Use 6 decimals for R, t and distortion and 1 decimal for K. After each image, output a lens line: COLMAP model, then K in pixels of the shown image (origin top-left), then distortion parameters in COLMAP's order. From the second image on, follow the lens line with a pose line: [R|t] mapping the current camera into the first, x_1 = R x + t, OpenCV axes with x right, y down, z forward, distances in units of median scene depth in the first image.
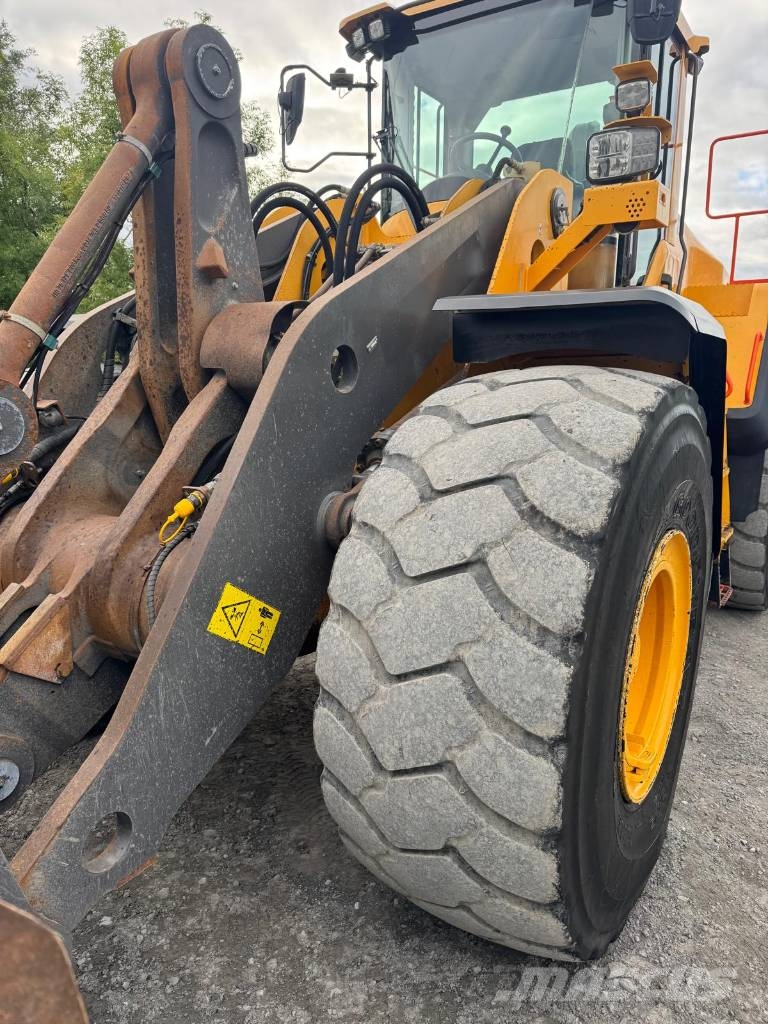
lens RADIAL K [[711.8, 0, 384.0], [0, 711.8, 512.0], [0, 0, 1]] dist [0.092285, -0.126717]
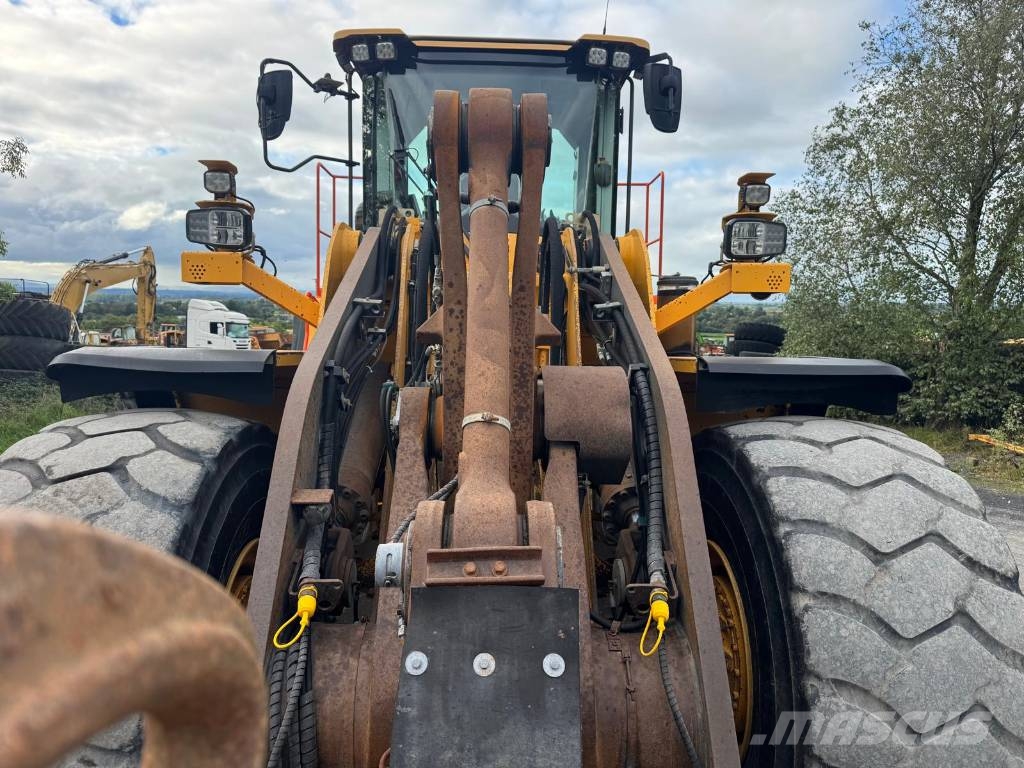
lens RADIAL K [[720.8, 0, 509.3], [0, 720.8, 373.2], [0, 0, 1]] dist [0.053252, -0.056623]
pose [[0.820234, -0.034299, 0.570999, -0.819436], [0.106198, 0.989978, -0.093087, -0.206534], [-0.562084, 0.136993, 0.815656, 0.262433]]
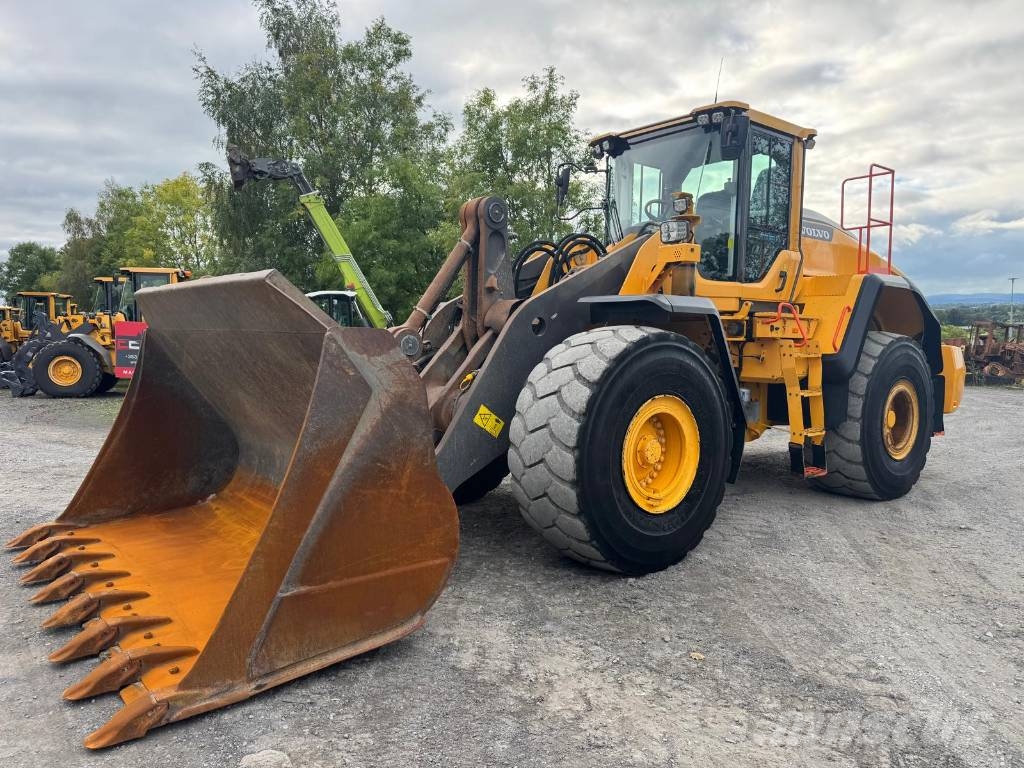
lens RADIAL K [[721.2, 0, 512.0], [0, 721.2, 384.0], [0, 0, 1]] dist [0.194117, -0.328560]
pose [[0.952835, 0.024746, -0.302478, 0.605670], [-0.063746, 0.990755, -0.119750, 0.291673], [0.296719, 0.133384, 0.945604, -1.320836]]
